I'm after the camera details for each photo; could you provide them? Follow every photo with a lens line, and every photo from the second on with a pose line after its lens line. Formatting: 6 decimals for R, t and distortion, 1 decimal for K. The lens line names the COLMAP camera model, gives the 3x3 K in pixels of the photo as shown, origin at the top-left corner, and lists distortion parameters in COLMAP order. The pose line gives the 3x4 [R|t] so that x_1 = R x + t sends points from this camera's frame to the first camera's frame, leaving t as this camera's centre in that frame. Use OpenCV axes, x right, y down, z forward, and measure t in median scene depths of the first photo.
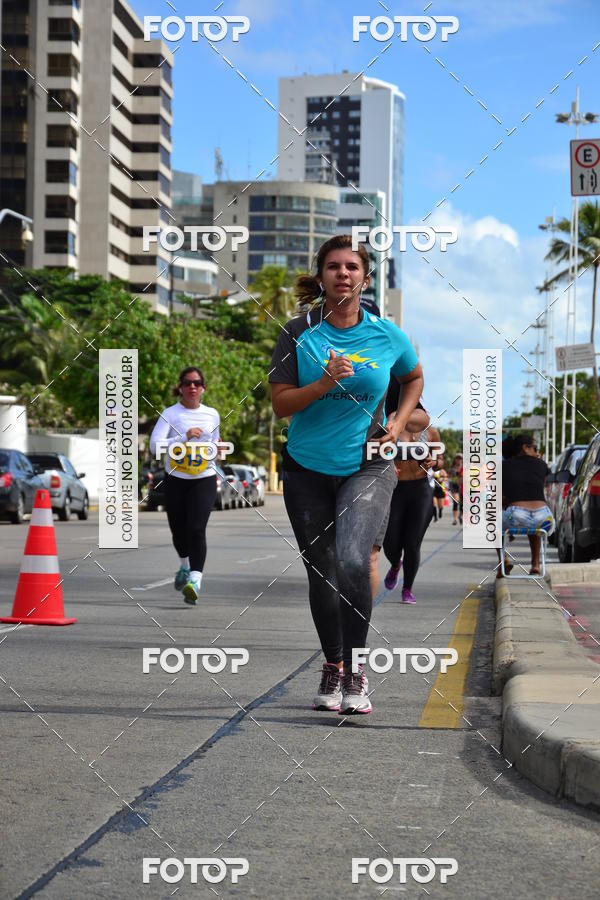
lens RADIAL K [[2924.8, 0, 357.7], [0, 2924.8, 453.5], [0, 0, 1]] dist [0.150885, 0.216935]
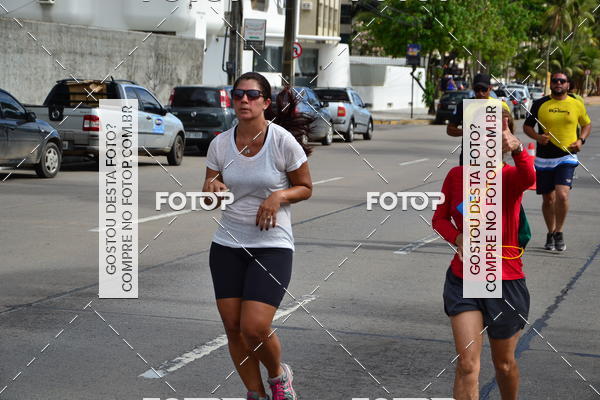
lens RADIAL K [[1894.1, 0, 300.0], [0, 1894.1, 200.0], [0, 0, 1]] dist [0.128323, 1.664768]
pose [[0.985995, 0.032617, -0.163557, 0.009666], [-0.020711, 0.997045, 0.073977, -0.008421], [0.165486, -0.069554, 0.983756, 0.127585]]
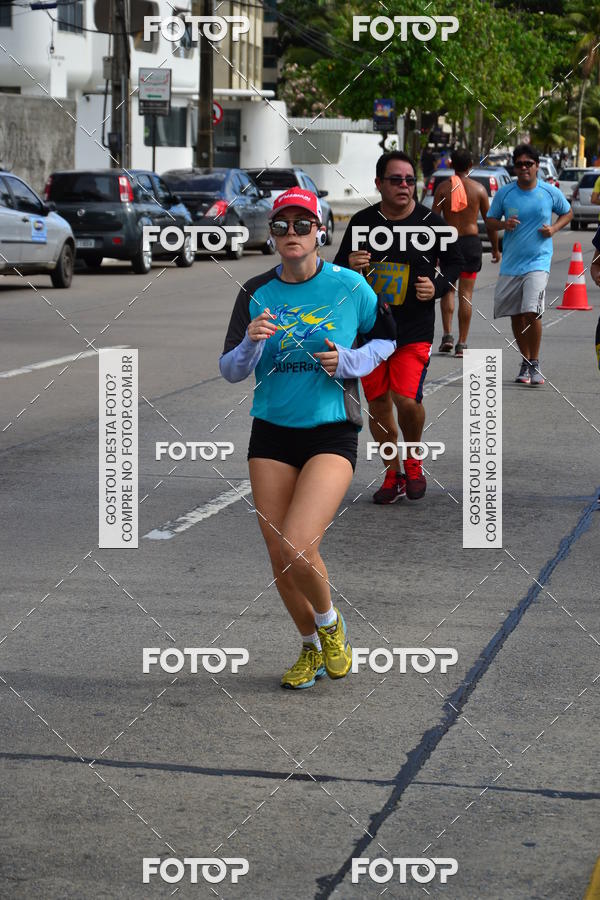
lens RADIAL K [[2948.3, 0, 335.1], [0, 2948.3, 450.2], [0, 0, 1]] dist [0.122551, 1.839454]
pose [[0.993085, 0.012036, -0.116779, 0.008007], [0.000919, 0.993903, 0.110254, -0.009399], [0.117394, -0.109599, 0.987019, 0.096408]]
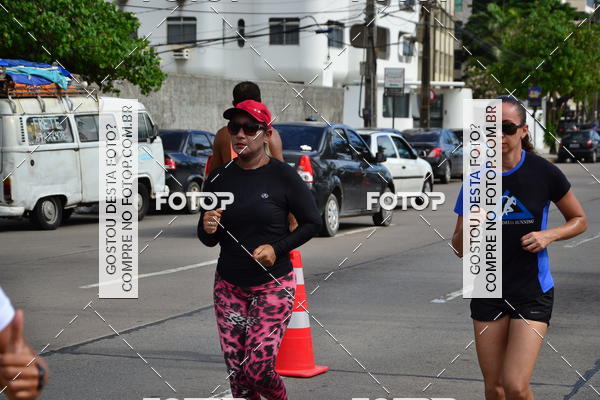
lens RADIAL K [[1949.9, 0, 309.7], [0, 1949.9, 236.5], [0, 0, 1]] dist [0.150885, 0.216935]
pose [[0.977459, 0.006900, -0.211013, 0.009390], [0.007203, 0.997794, 0.065996, -0.007537], [0.211003, -0.066028, 0.975253, 0.056740]]
